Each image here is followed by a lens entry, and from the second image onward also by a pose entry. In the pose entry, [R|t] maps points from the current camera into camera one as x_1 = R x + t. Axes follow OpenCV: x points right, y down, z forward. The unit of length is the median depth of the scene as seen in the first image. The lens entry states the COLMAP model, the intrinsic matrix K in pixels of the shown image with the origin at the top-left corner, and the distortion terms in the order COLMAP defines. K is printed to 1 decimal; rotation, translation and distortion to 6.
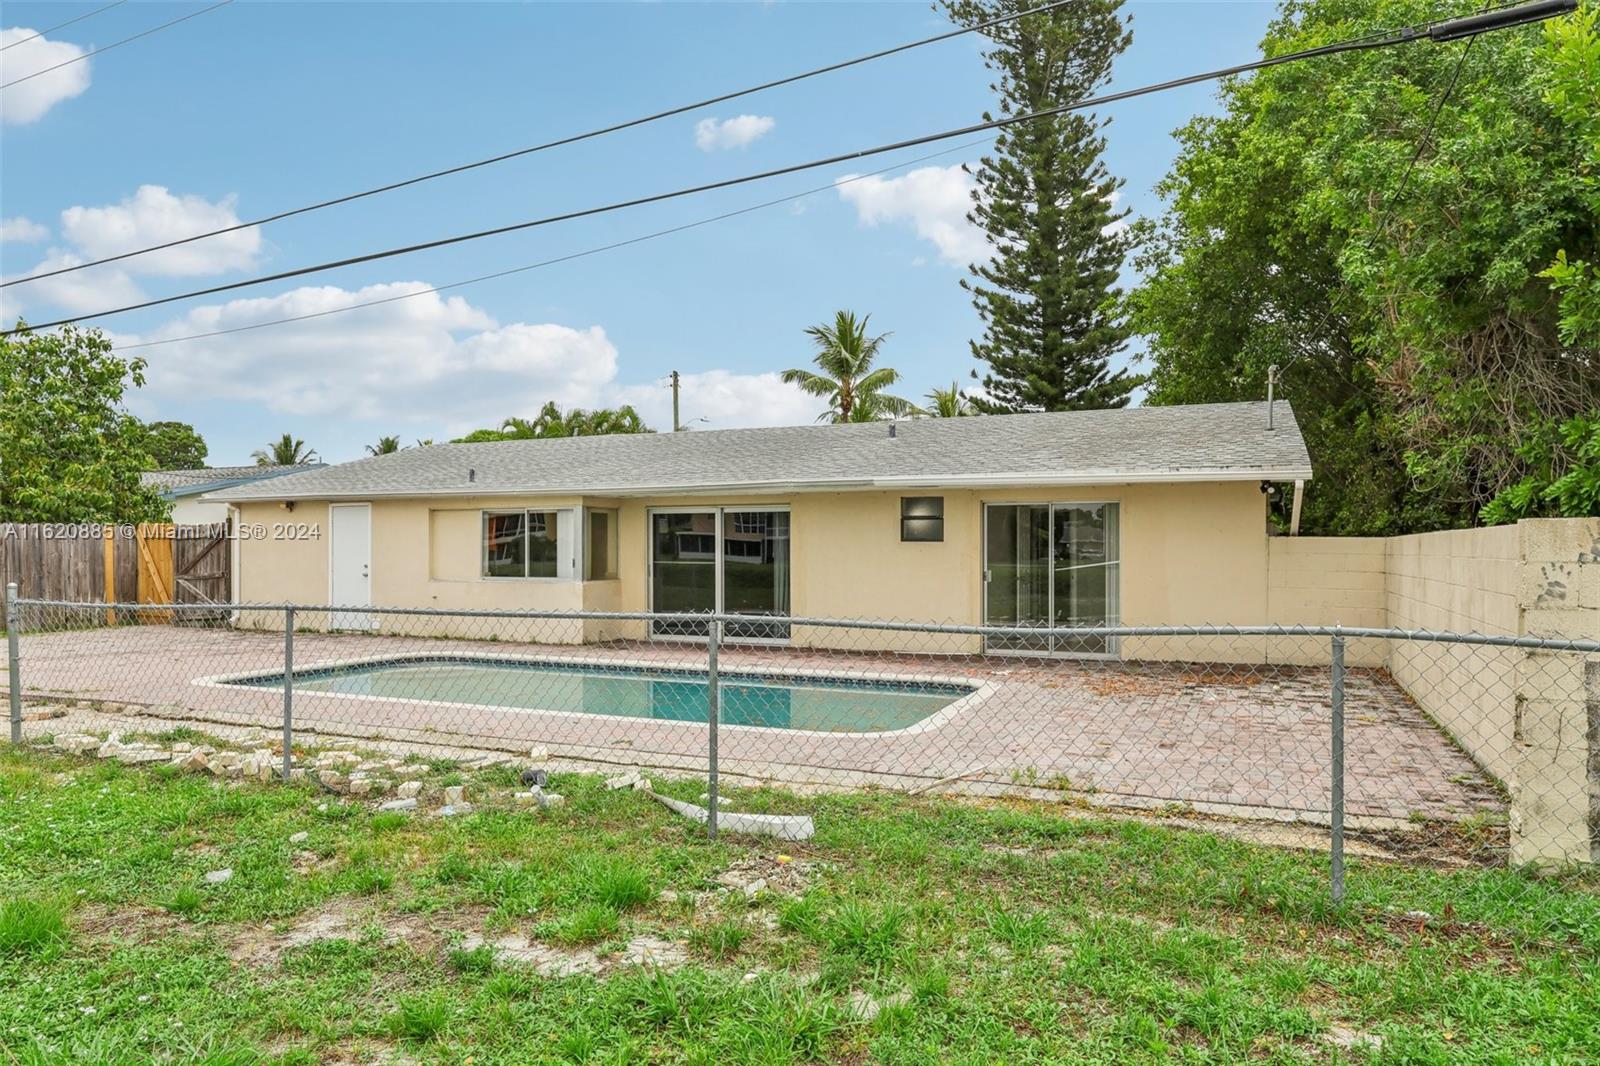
lens RADIAL K [[1045.5, 0, 794.4], [0, 1045.5, 549.9], [0, 0, 1]] dist [-0.004243, -0.000124]
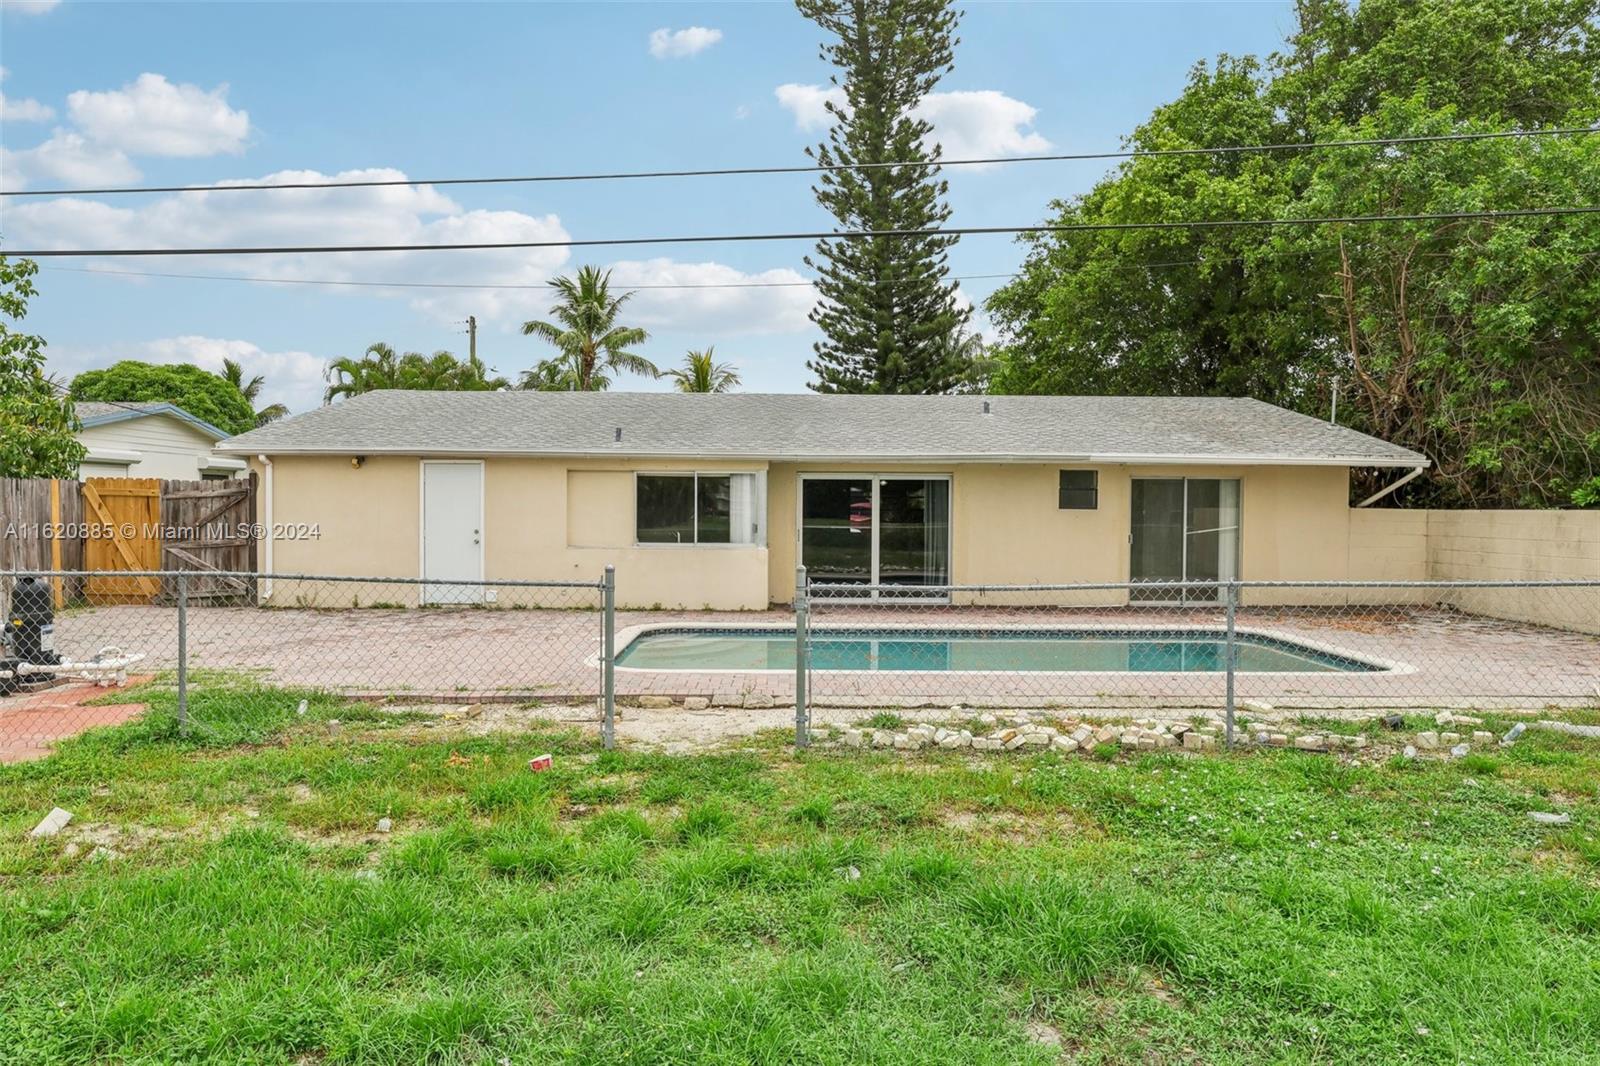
lens RADIAL K [[997.6, 0, 796.6], [0, 997.6, 536.1], [0, 0, 1]] dist [-0.006062, 0.001064]
pose [[0.913257, -0.007746, 0.407311, -0.537357], [-0.007041, 0.999370, 0.034793, -0.012745], [-0.407324, -0.034643, 0.912627, 0.116214]]
